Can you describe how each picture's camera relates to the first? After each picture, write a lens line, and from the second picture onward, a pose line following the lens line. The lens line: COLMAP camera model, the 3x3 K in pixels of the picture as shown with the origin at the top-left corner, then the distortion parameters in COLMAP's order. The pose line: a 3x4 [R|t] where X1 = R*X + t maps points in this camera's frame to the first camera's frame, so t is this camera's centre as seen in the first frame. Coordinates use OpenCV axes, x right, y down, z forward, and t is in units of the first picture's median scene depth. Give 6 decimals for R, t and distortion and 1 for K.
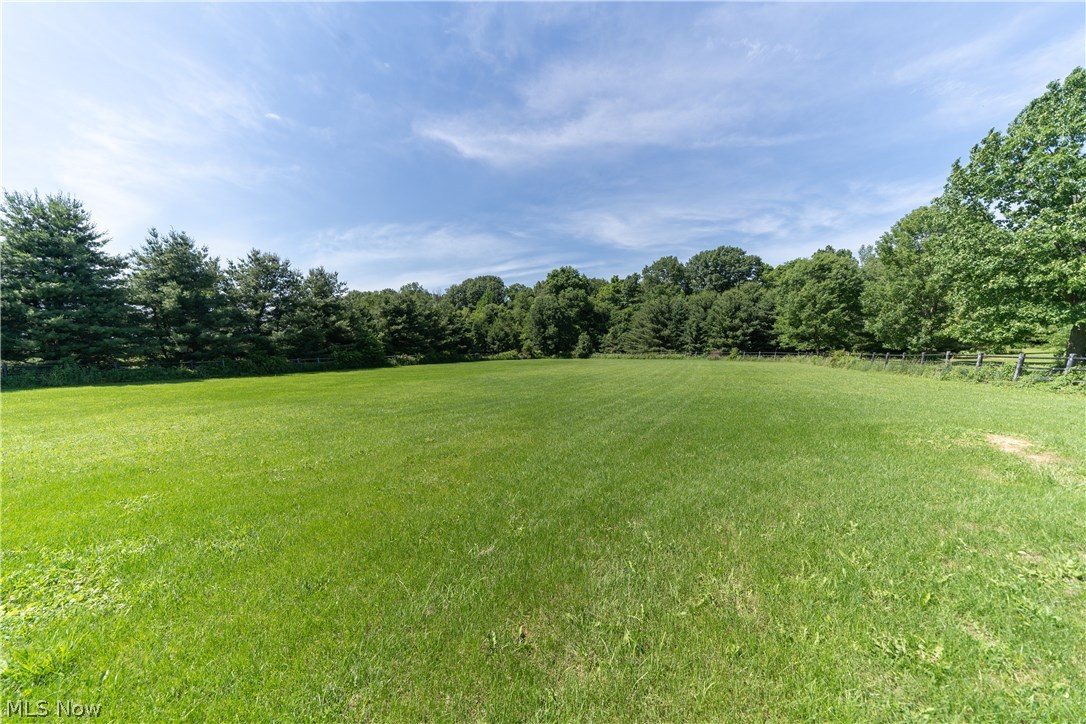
lens RADIAL K [[372.7, 0, 542.7], [0, 372.7, 358.2], [0, 0, 1]] dist [-0.000391, 0.000012]
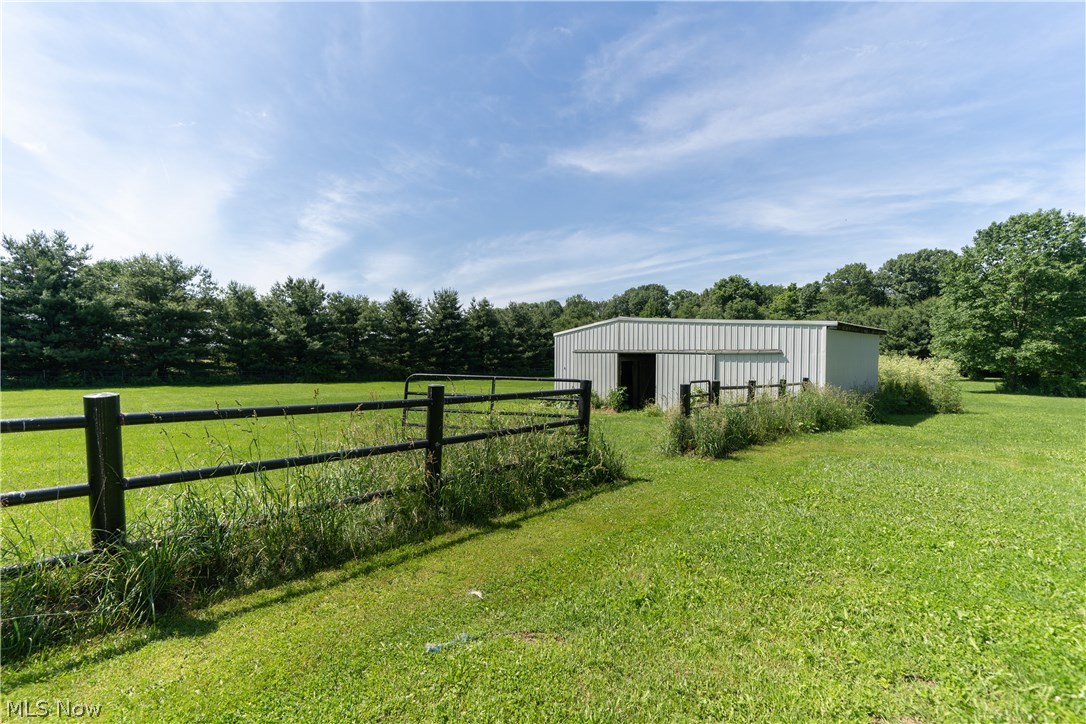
lens RADIAL K [[469.0, 0, 542.5], [0, 469.0, 366.0], [0, 0, 1]] dist [0.000192, -0.000003]
pose [[0.933225, 0.023534, -0.358522, 0.039299], [-0.025445, 0.999676, -0.000613, -0.001949], [0.358391, 0.009694, 0.933521, -0.299806]]
